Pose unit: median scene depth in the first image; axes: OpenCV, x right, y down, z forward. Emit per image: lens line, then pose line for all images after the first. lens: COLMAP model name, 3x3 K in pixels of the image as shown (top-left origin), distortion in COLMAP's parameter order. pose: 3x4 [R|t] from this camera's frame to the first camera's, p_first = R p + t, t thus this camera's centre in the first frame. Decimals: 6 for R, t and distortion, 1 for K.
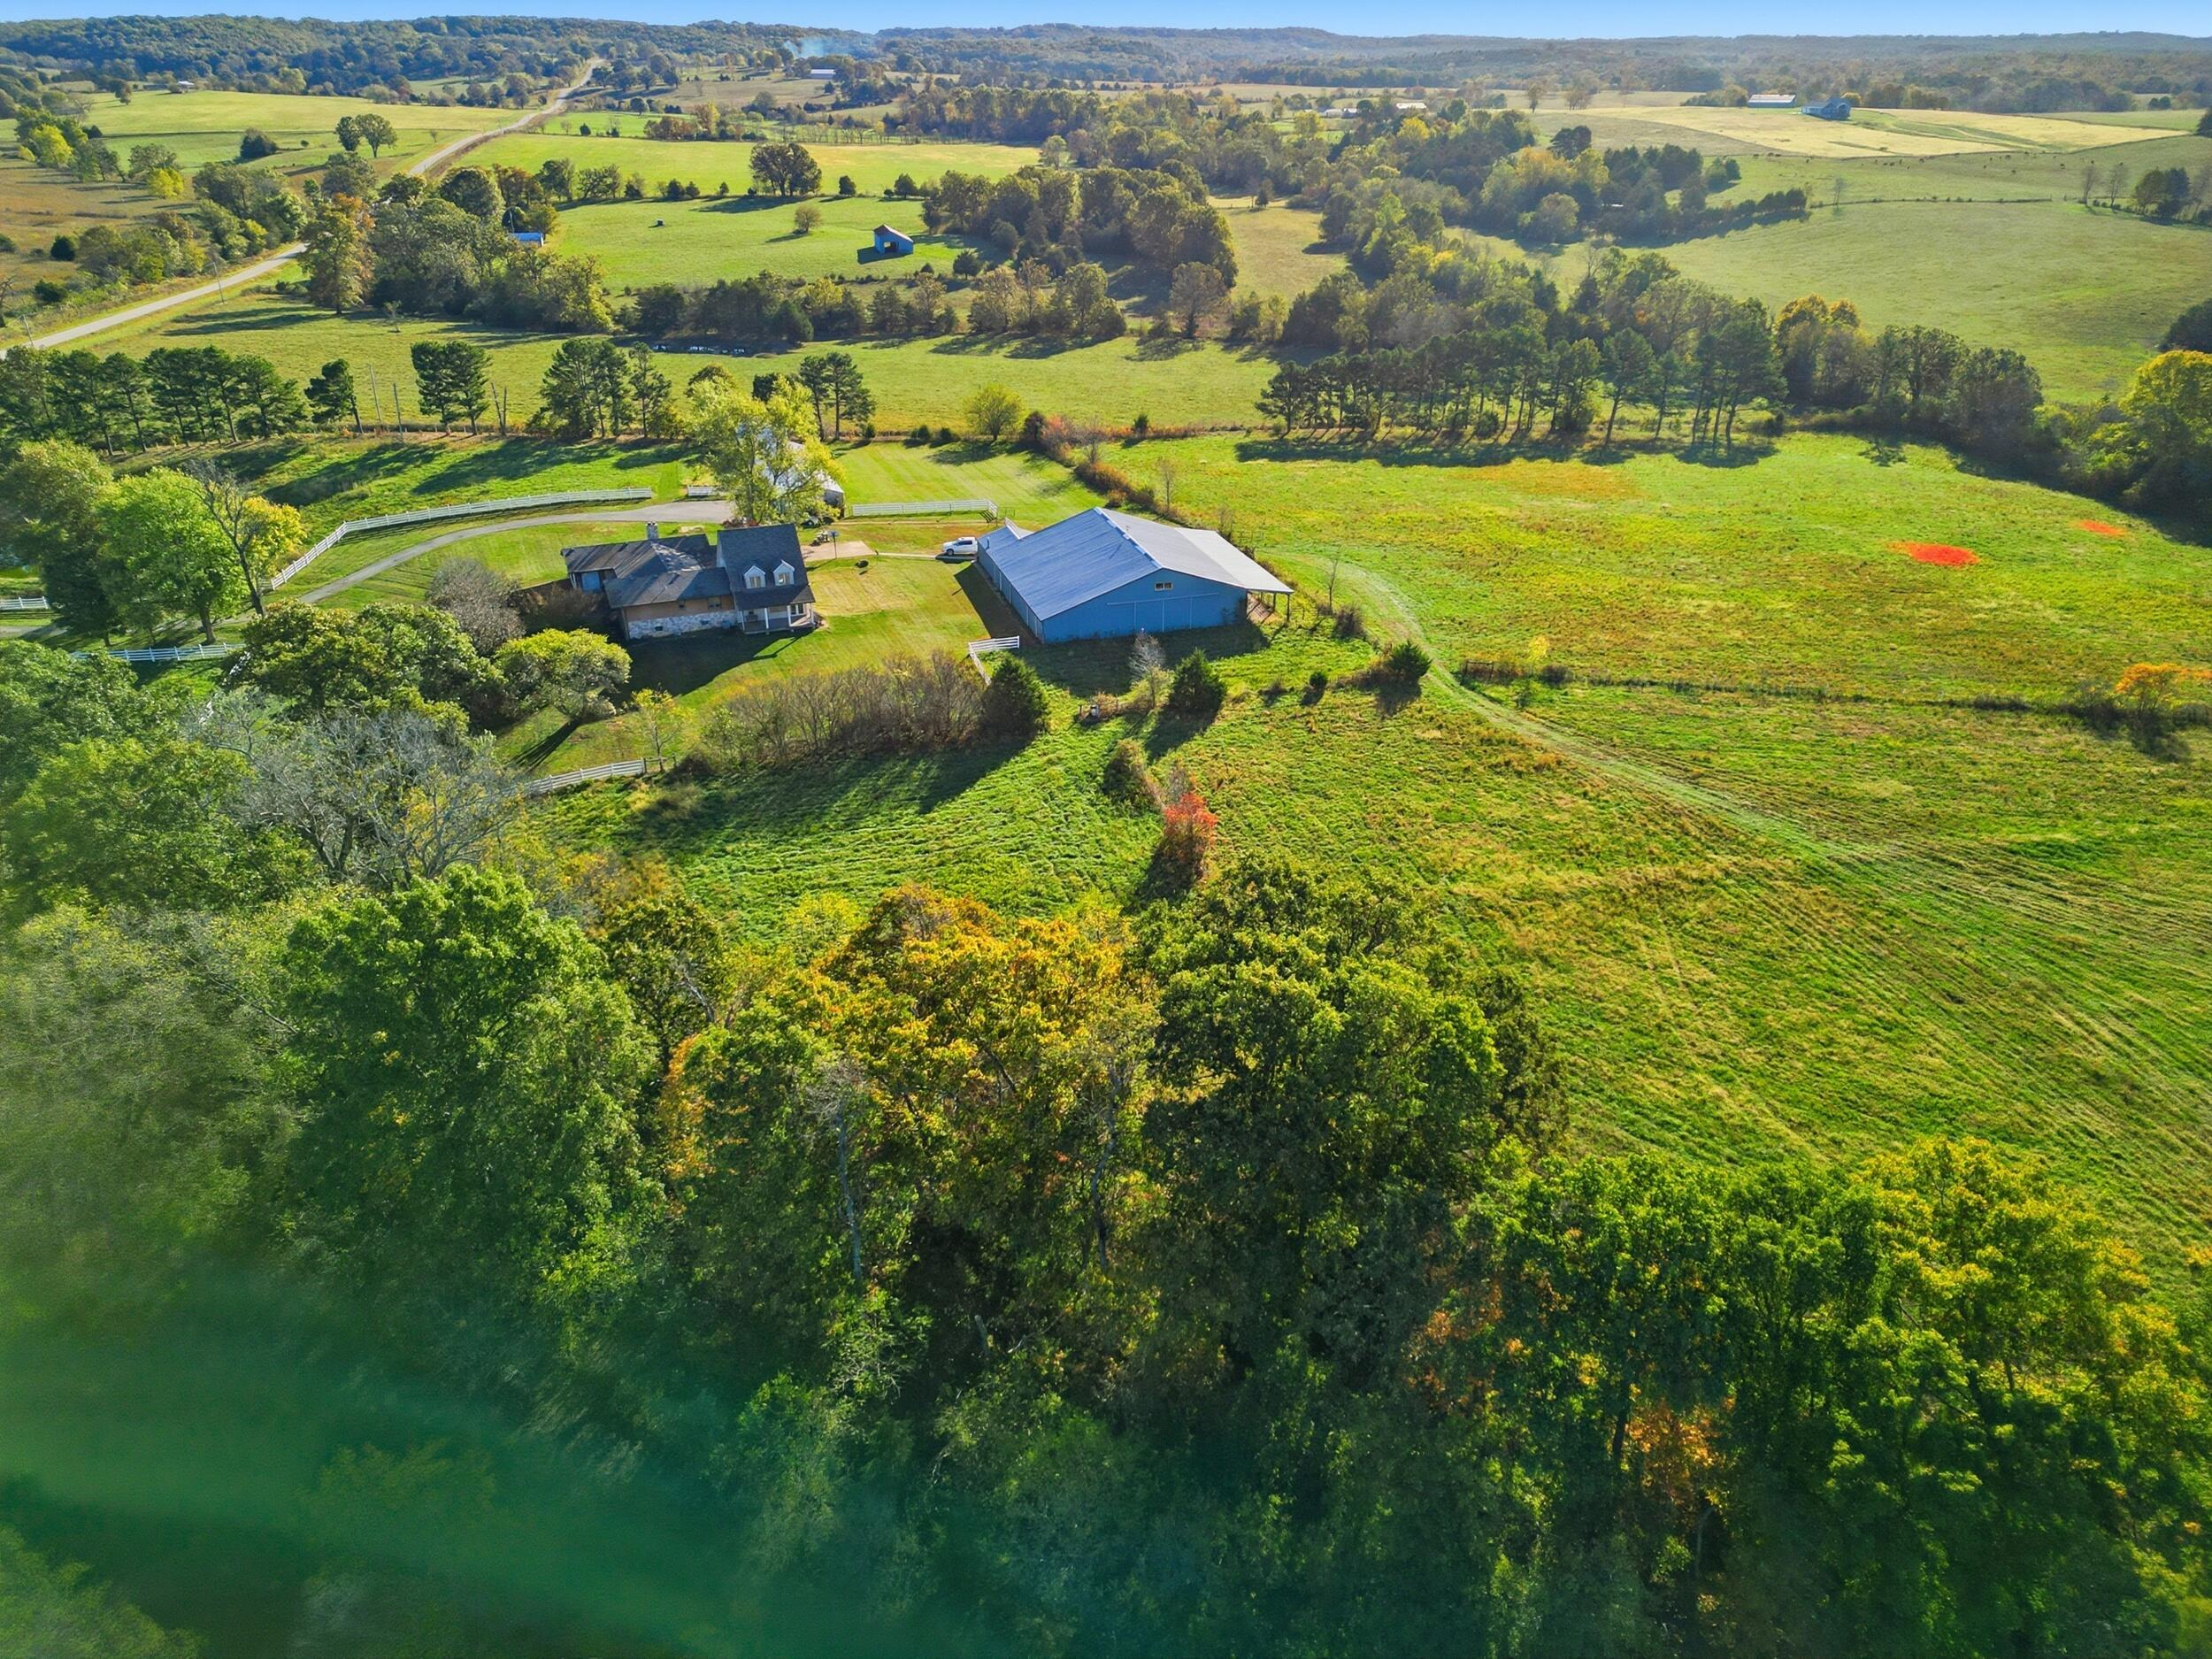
lens RADIAL K [[1540.5, 0, 1107.2], [0, 1540.5, 840.8], [0, 0, 1]] dist [0.067224, -0.049044]
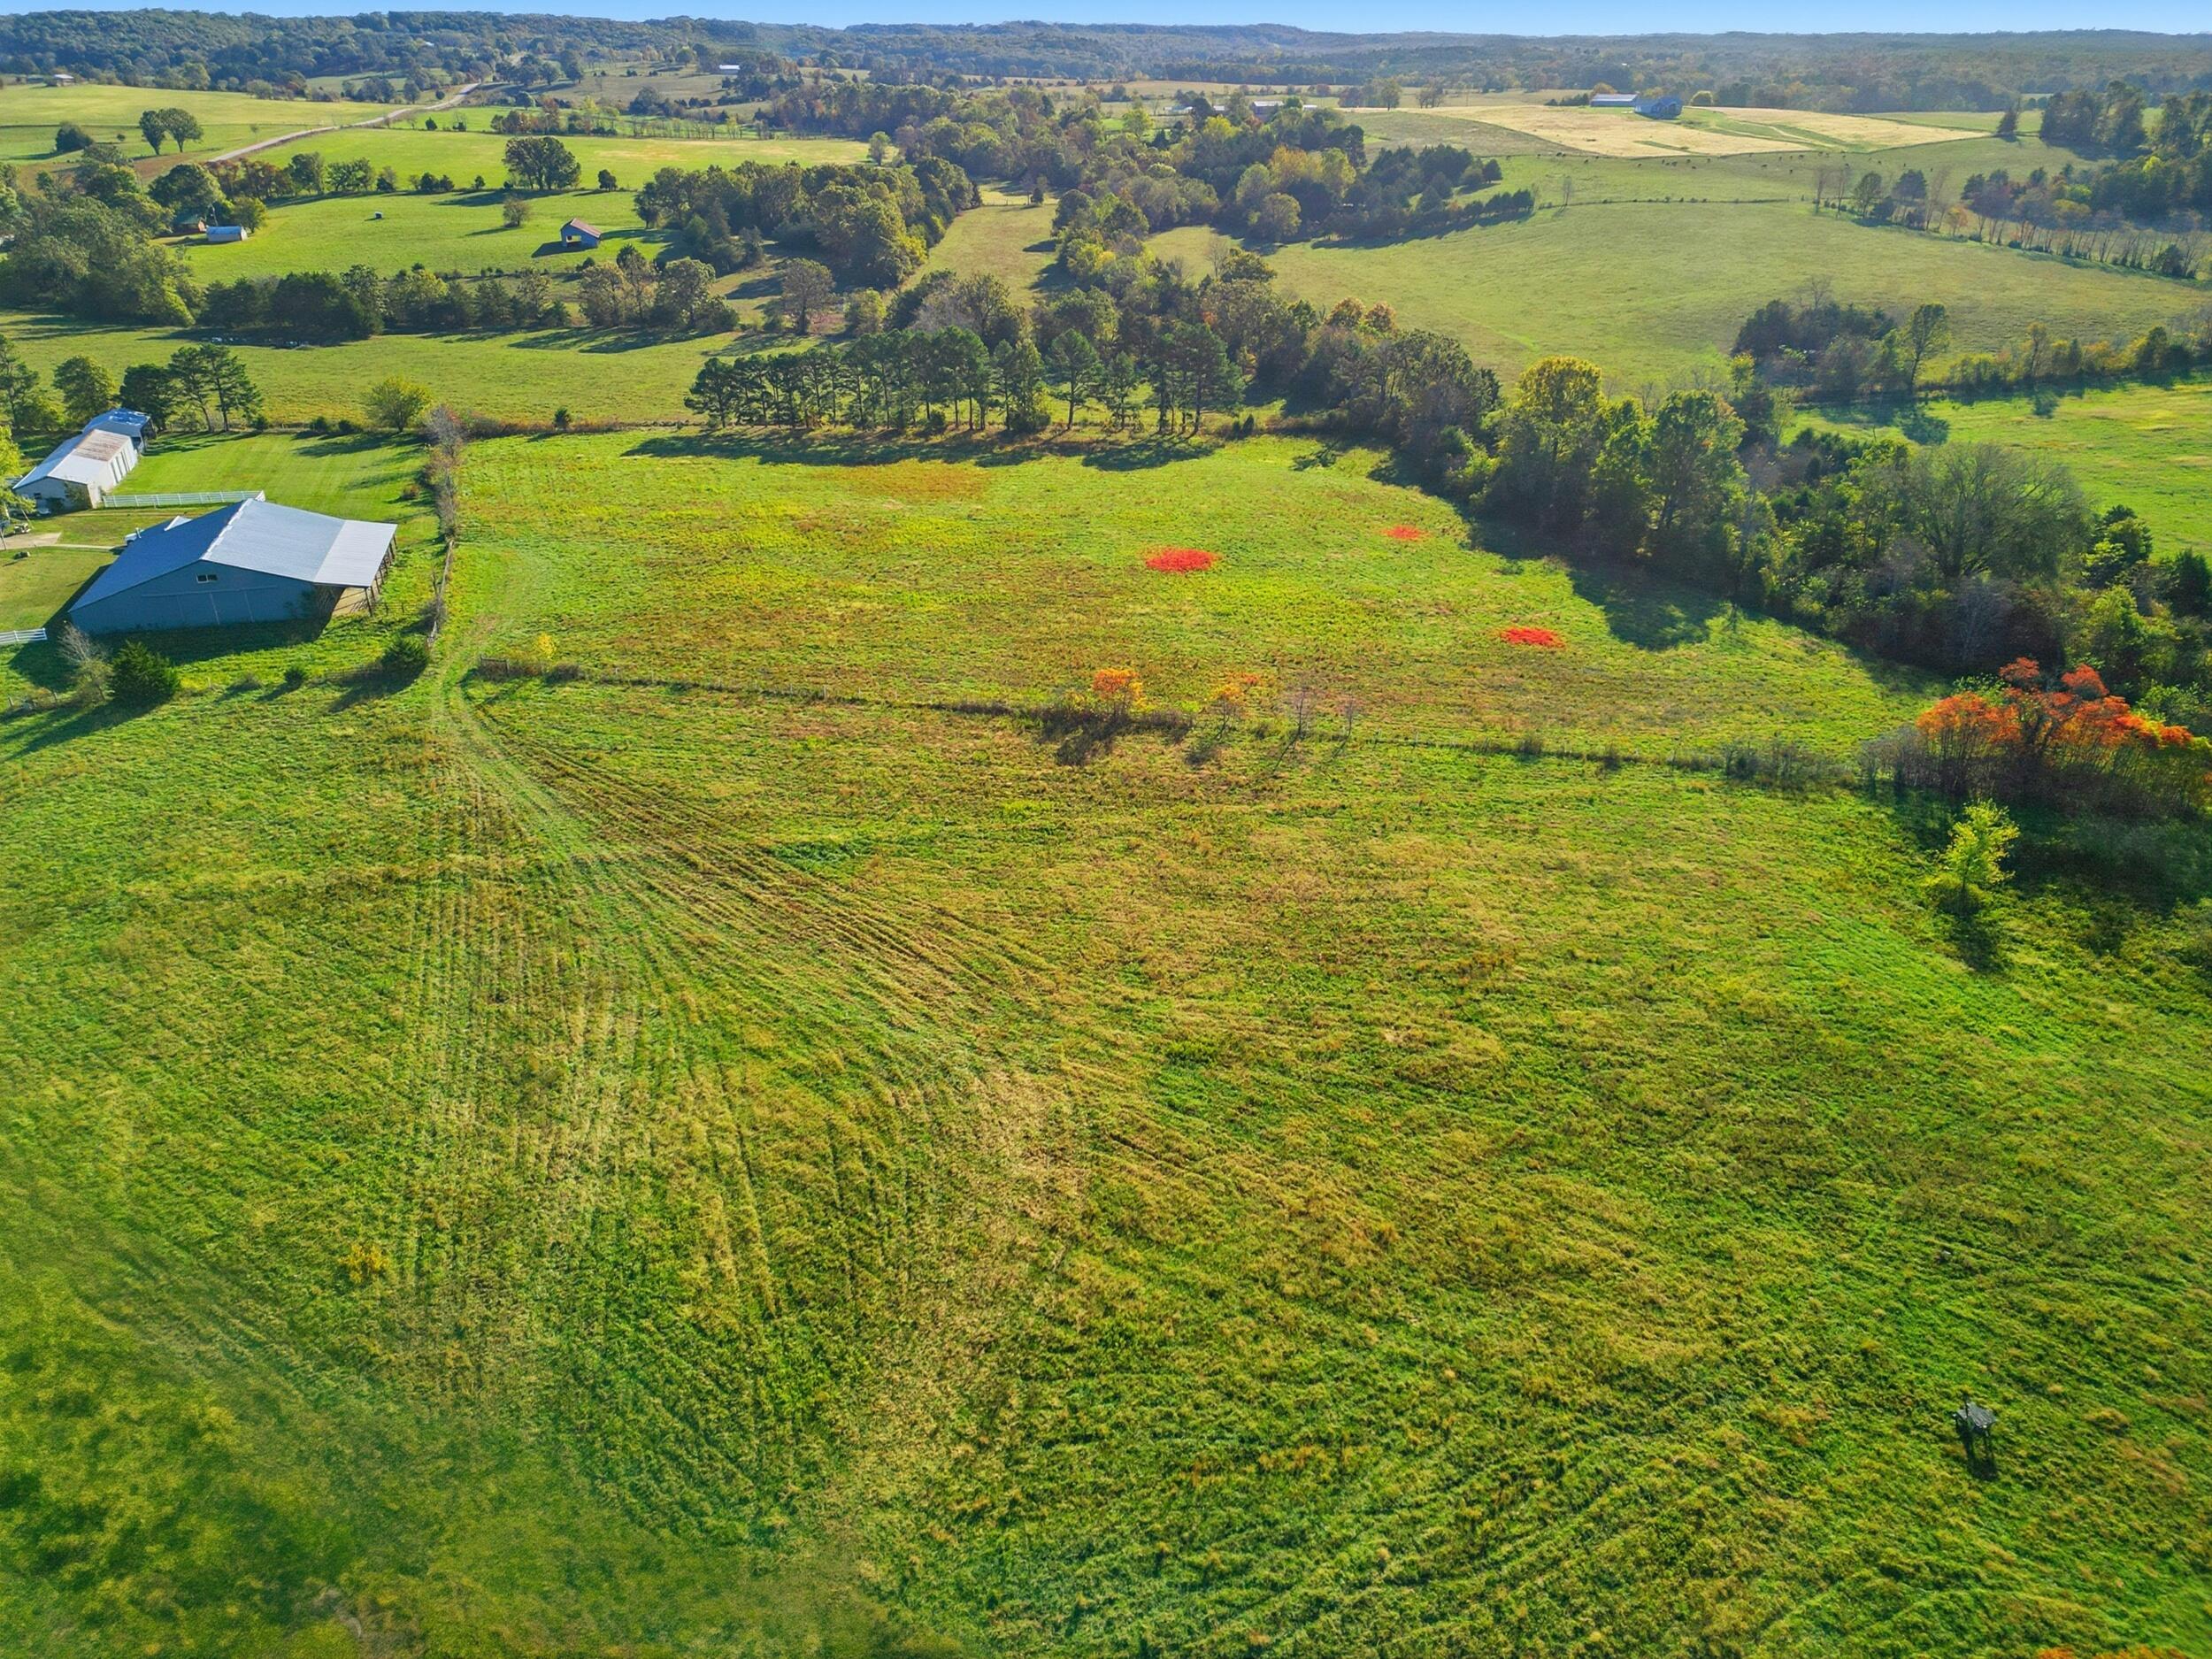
lens RADIAL K [[1540.5, 0, 1102.7], [0, 1540.5, 834.3], [0, 0, 1]] dist [0.067224, -0.049044]
pose [[0.999936, 0.005906, -0.009632, 0.225290], [-0.005919, 0.999982, -0.001336, -0.001423], [0.009624, 0.001393, 0.999953, 0.000720]]
